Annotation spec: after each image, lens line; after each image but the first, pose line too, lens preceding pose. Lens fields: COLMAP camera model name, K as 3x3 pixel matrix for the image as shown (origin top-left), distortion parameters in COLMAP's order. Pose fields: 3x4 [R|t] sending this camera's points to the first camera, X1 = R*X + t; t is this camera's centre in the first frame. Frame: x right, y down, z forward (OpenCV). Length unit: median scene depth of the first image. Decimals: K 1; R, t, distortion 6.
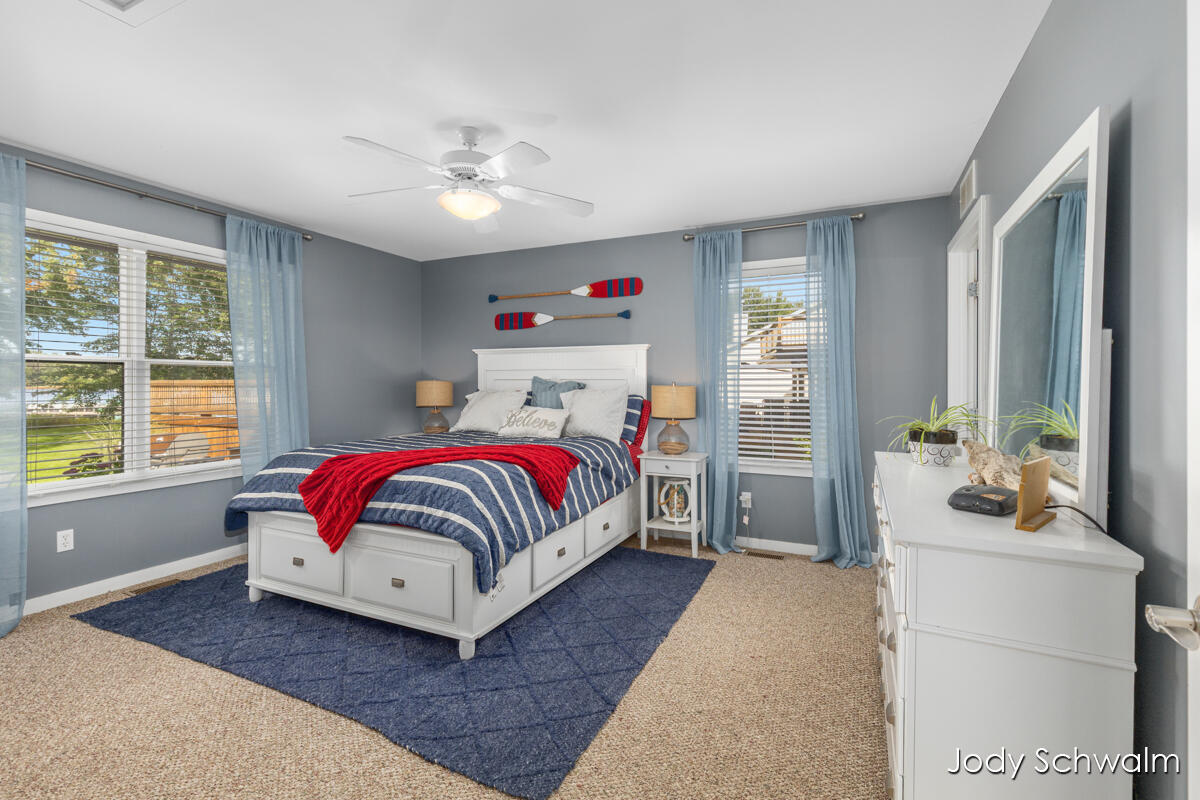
lens RADIAL K [[542.2, 0, 597.6], [0, 542.2, 392.5], [0, 0, 1]] dist [0.005361, -0.002855]
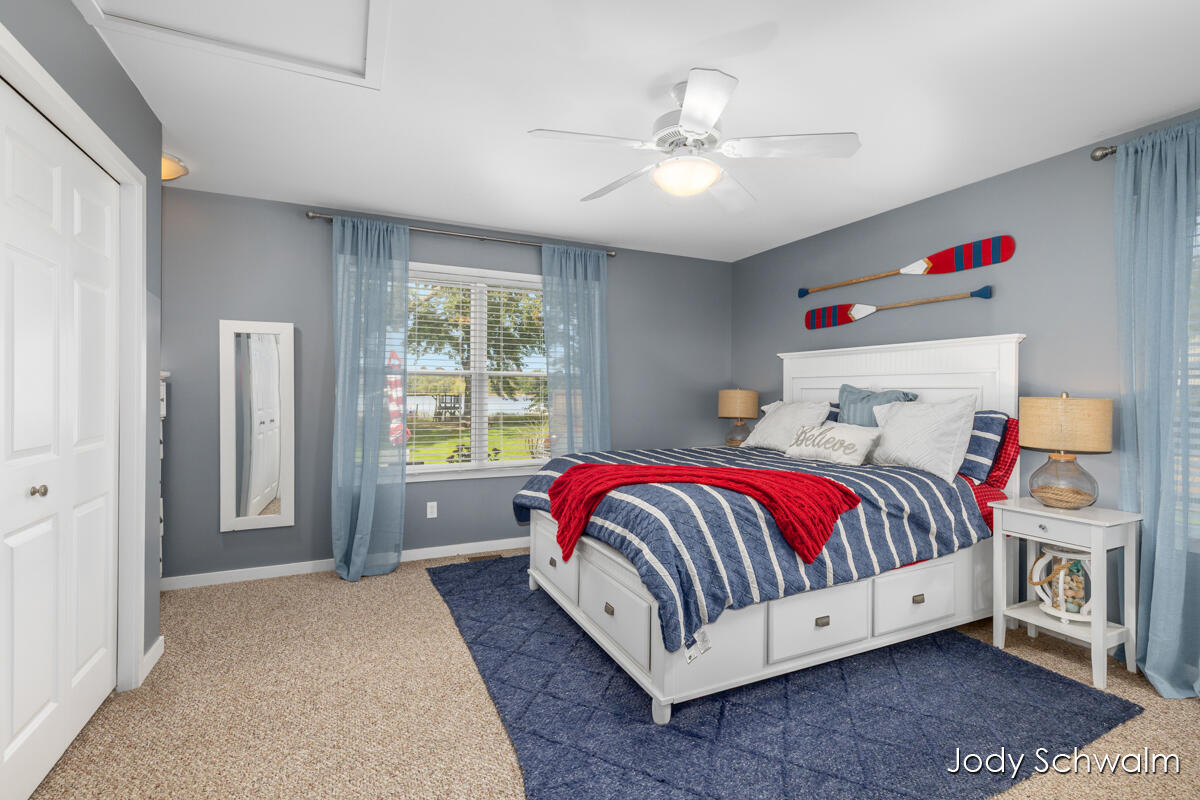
lens RADIAL K [[542.2, 0, 599.7], [0, 542.2, 399.5], [0, 0, 1]] dist [0.005361, -0.002855]
pose [[0.768349, 0.012156, -0.639916, 0.162058], [-0.016239, 0.999868, -0.000505, -0.001702], [0.639826, 0.010779, 0.768445, 0.226586]]
